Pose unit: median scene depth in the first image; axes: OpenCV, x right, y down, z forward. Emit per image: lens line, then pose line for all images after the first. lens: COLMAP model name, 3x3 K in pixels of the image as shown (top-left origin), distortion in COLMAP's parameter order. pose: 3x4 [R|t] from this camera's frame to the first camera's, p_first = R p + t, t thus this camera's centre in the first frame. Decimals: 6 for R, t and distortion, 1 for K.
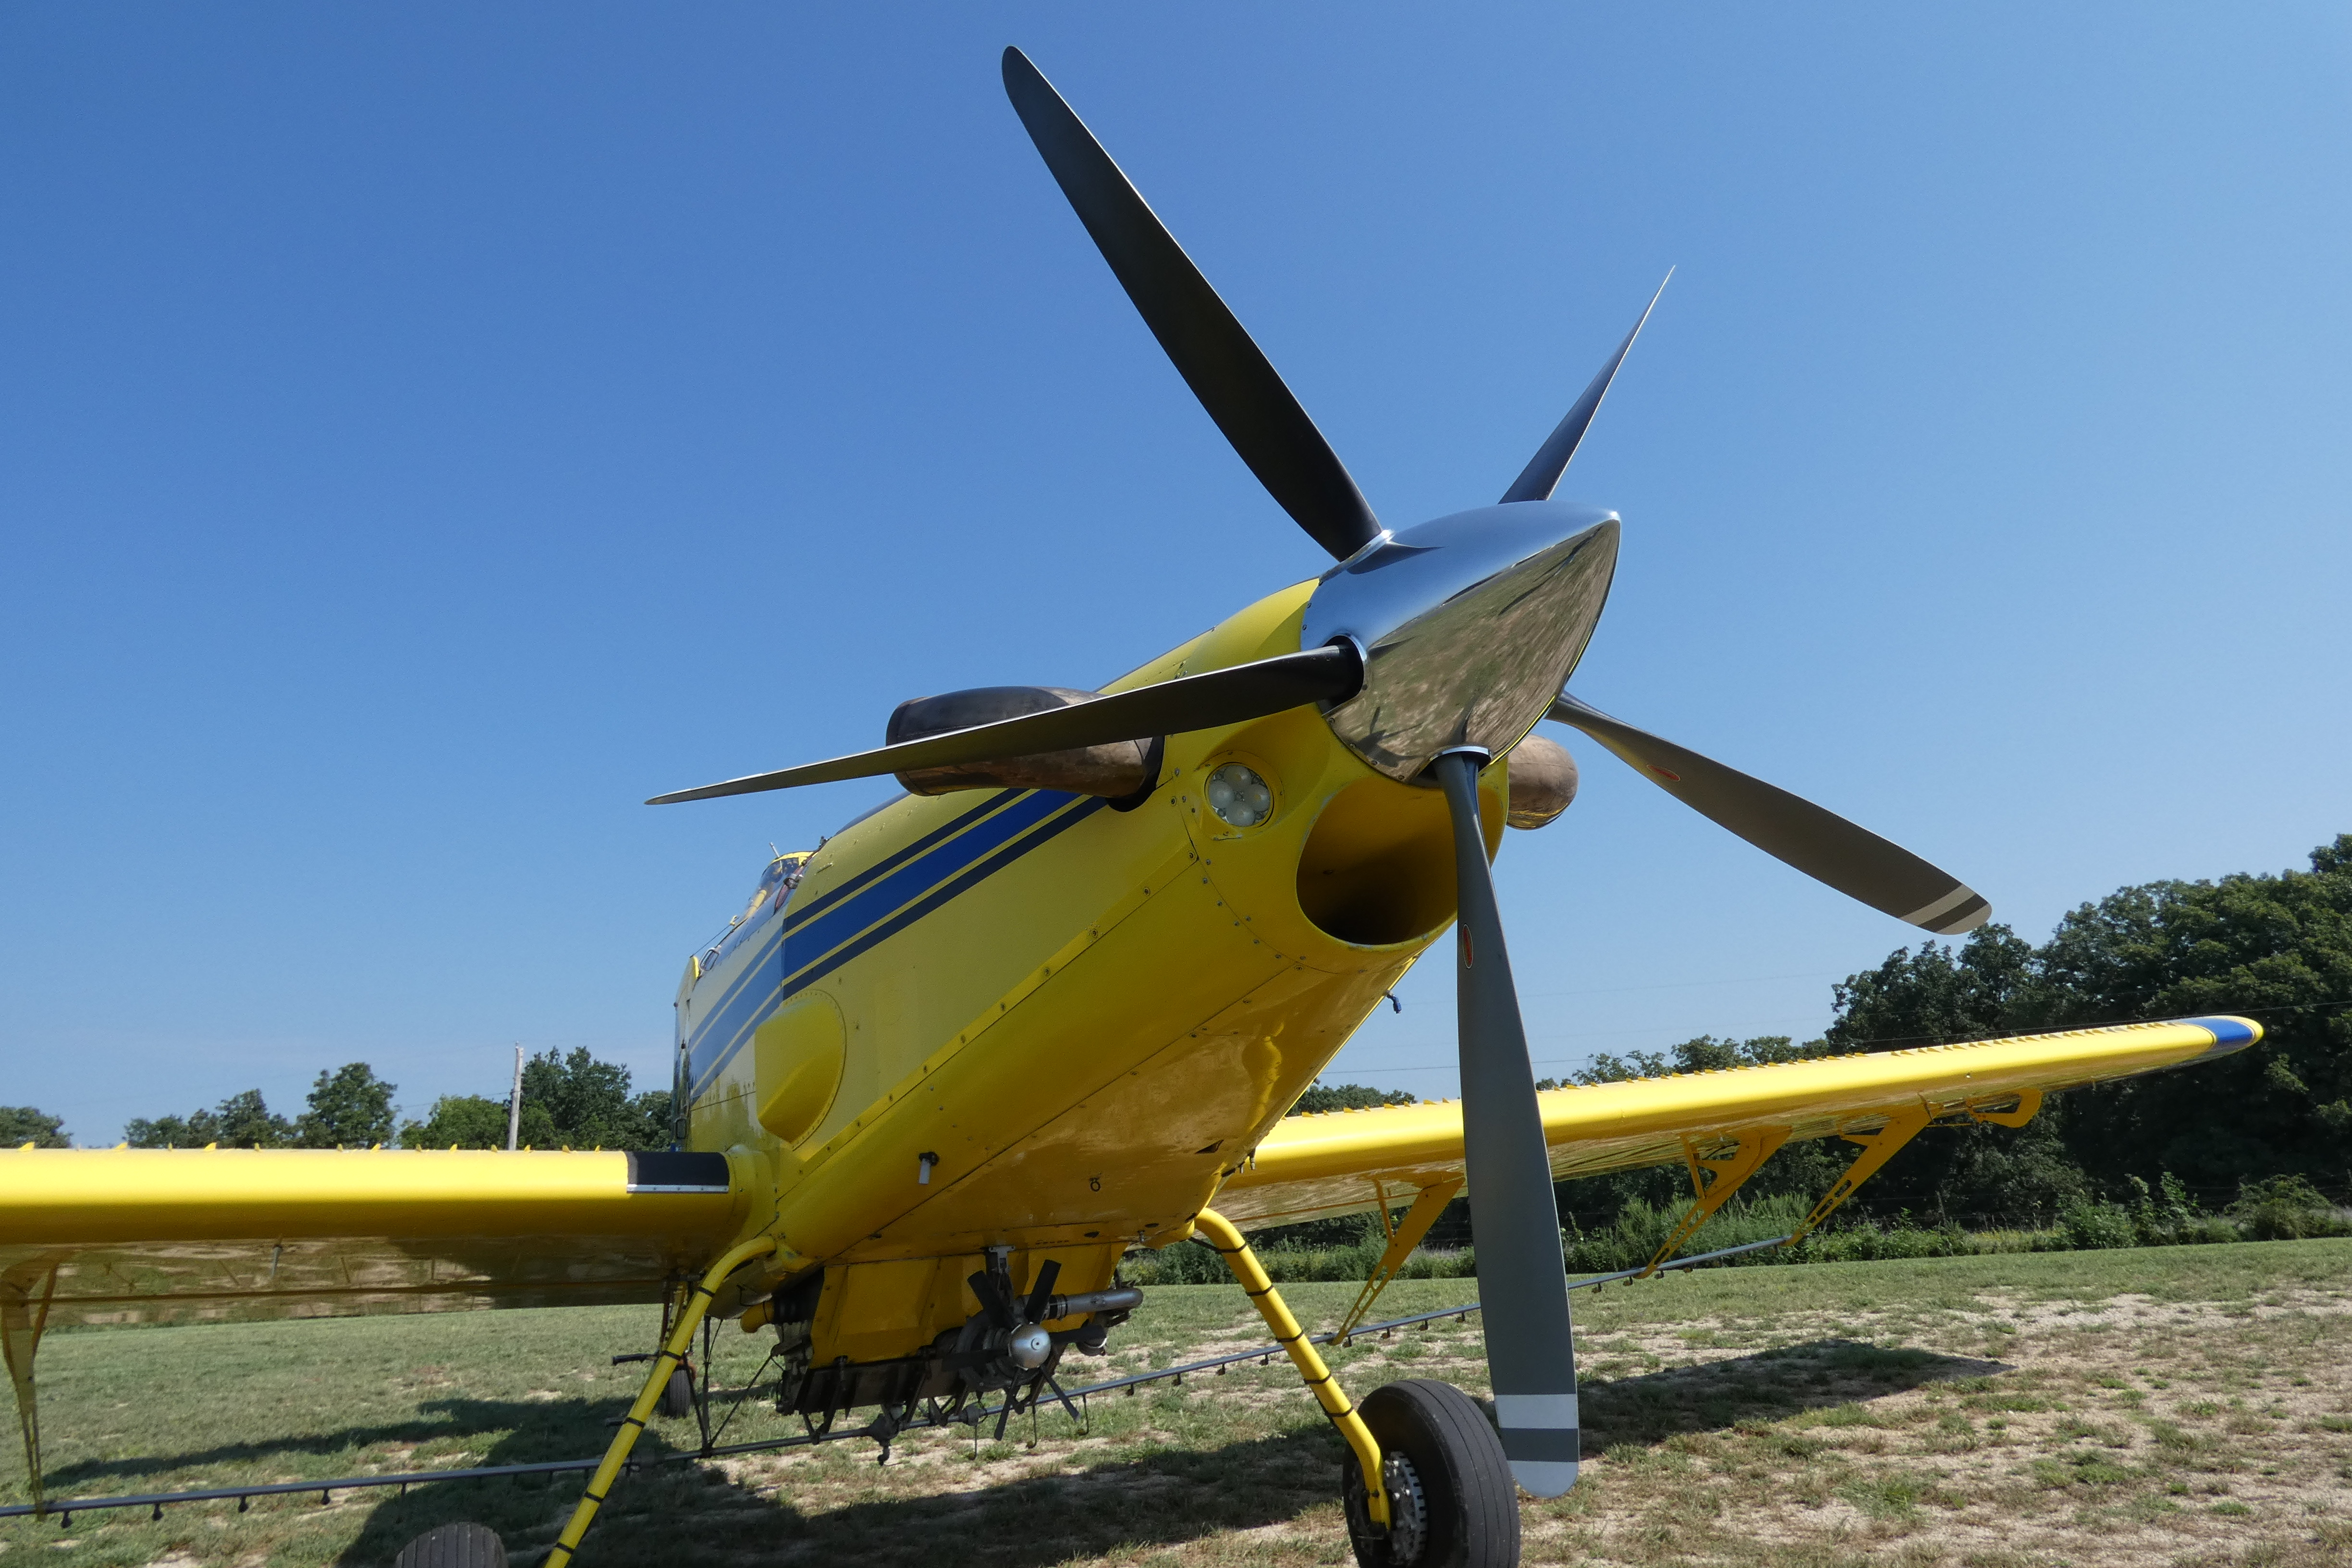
lens RADIAL K [[1434.2, 0, 1167.3], [0, 1434.2, 793.4], [0, 0, 1]] dist [-0.005459, -0.003246]
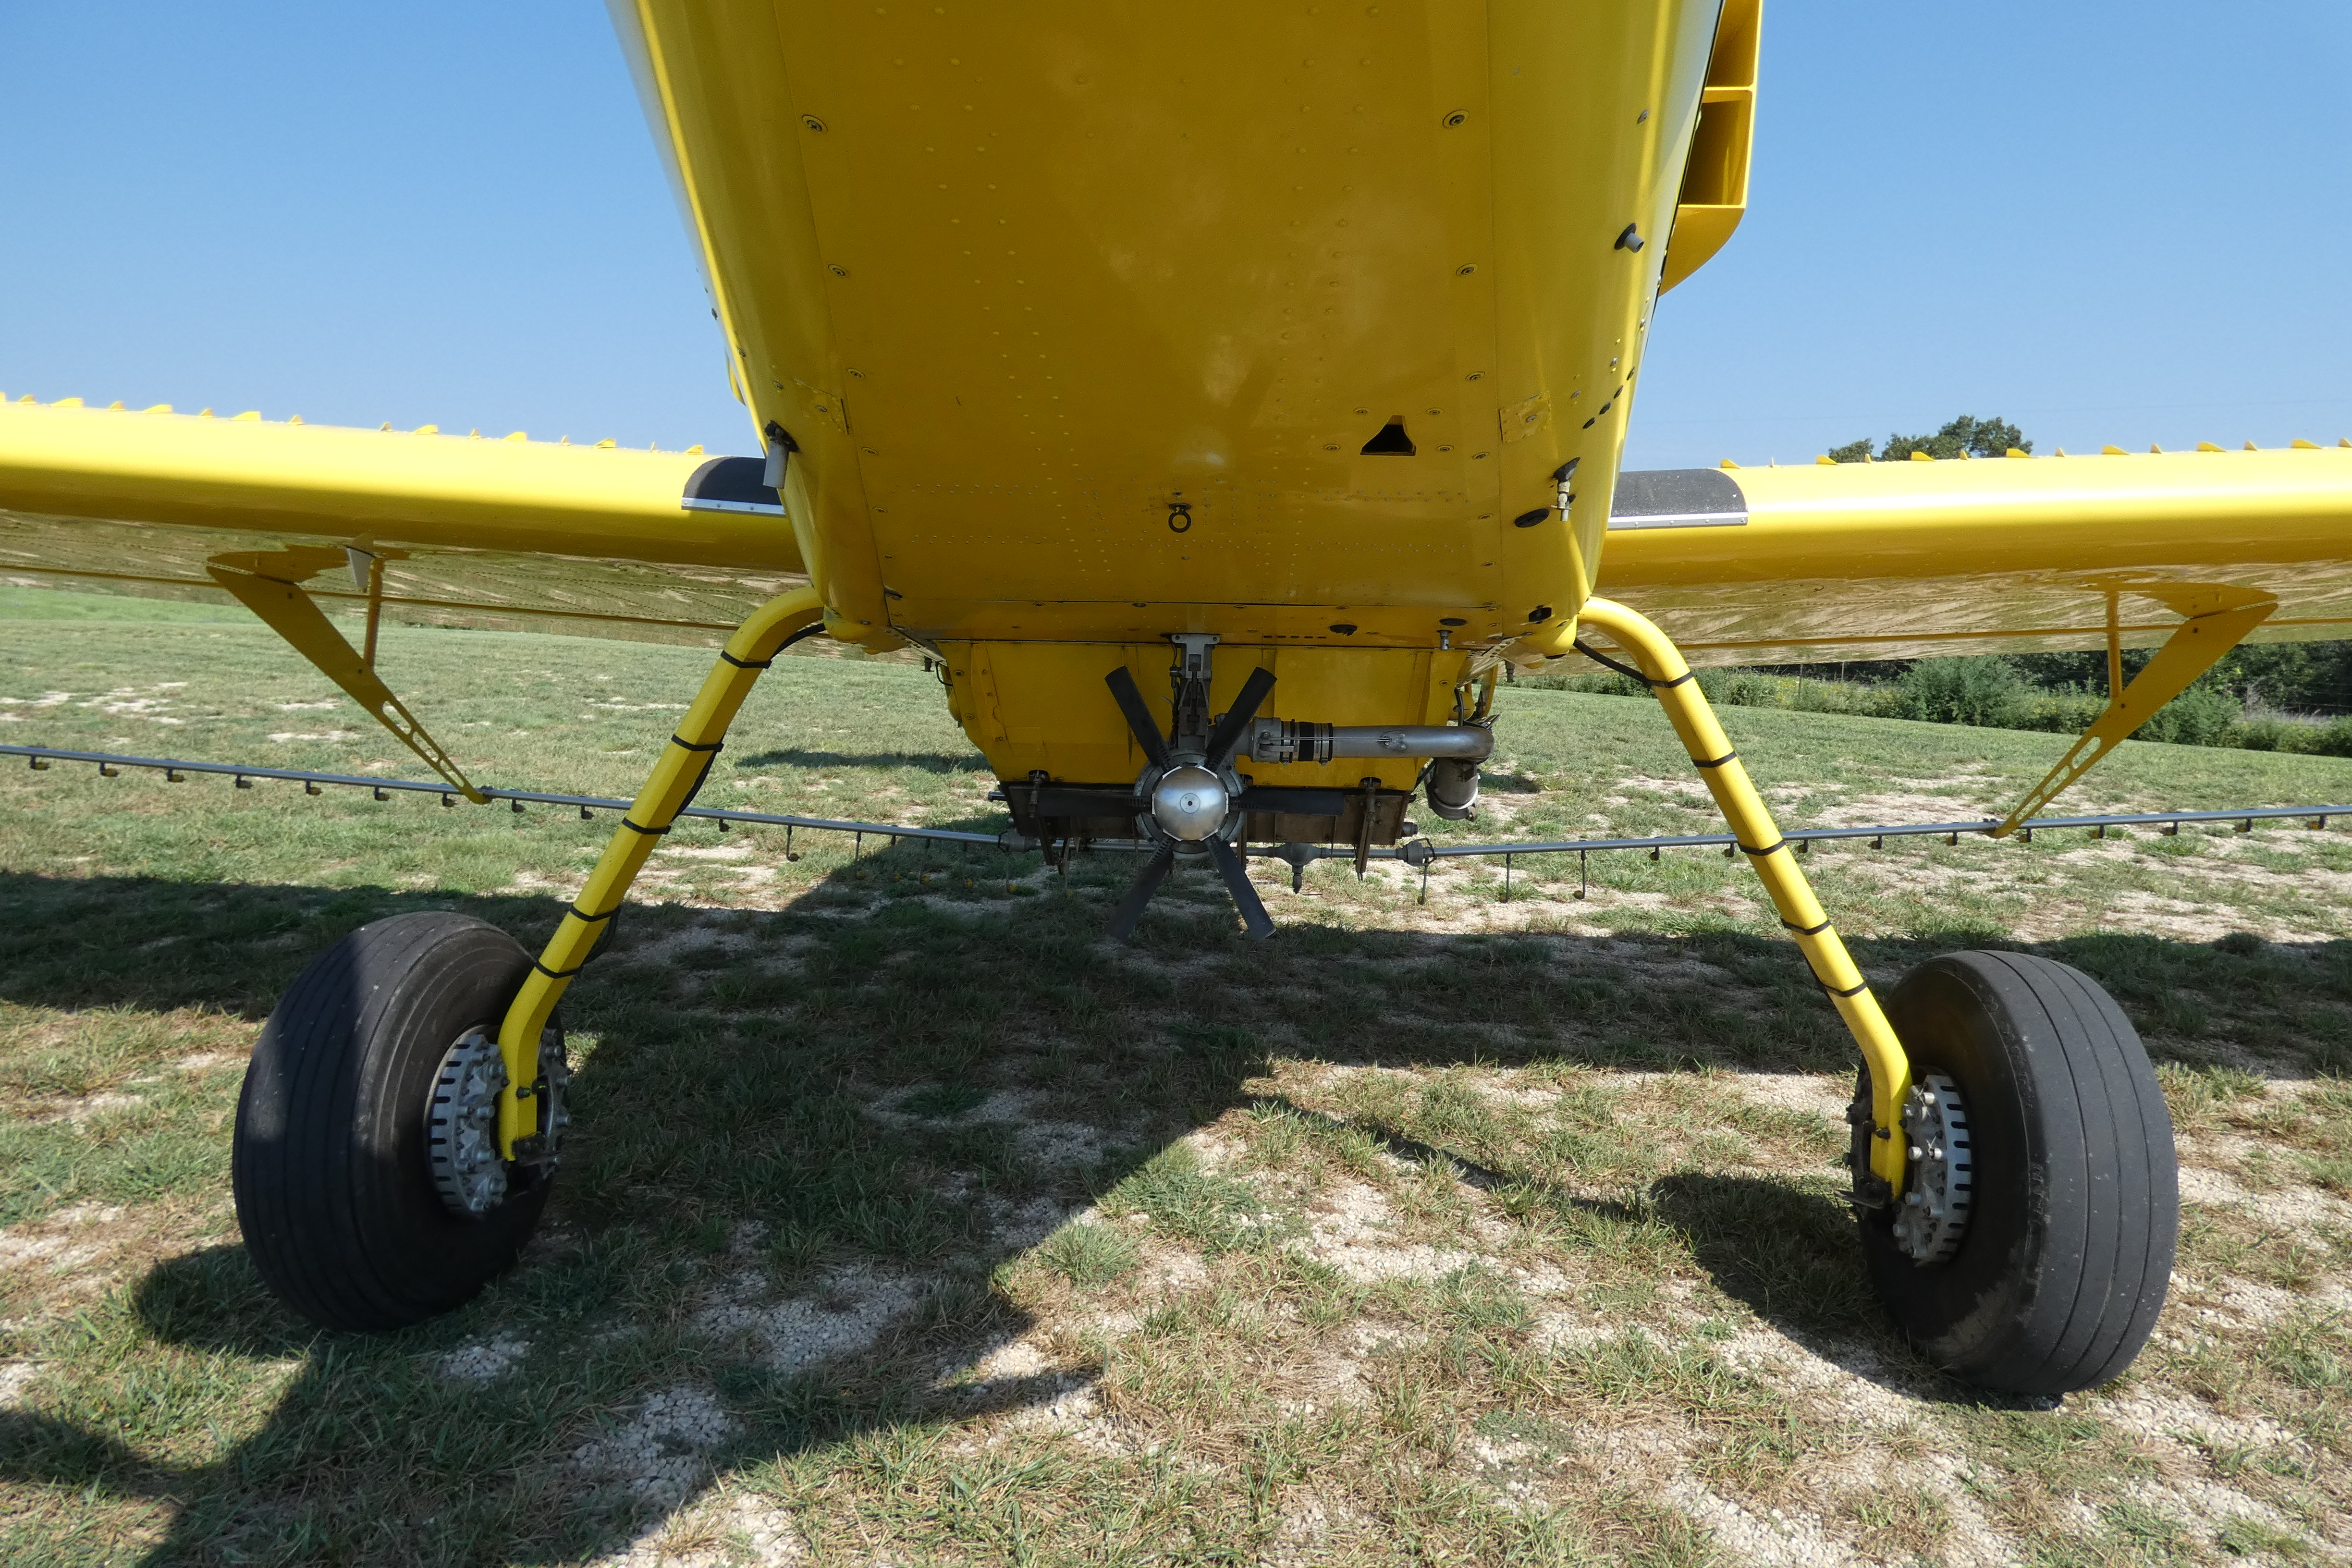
lens RADIAL K [[1434.2, 0, 1167.3], [0, 1434.2, 793.4], [0, 0, 1]] dist [-0.005459, -0.003246]
pose [[0.873198, 0.141025, -0.466516, 0.132076], [0.058367, 0.920071, 0.387379, 0.129028], [0.483858, -0.365487, 0.795173, 0.439669]]
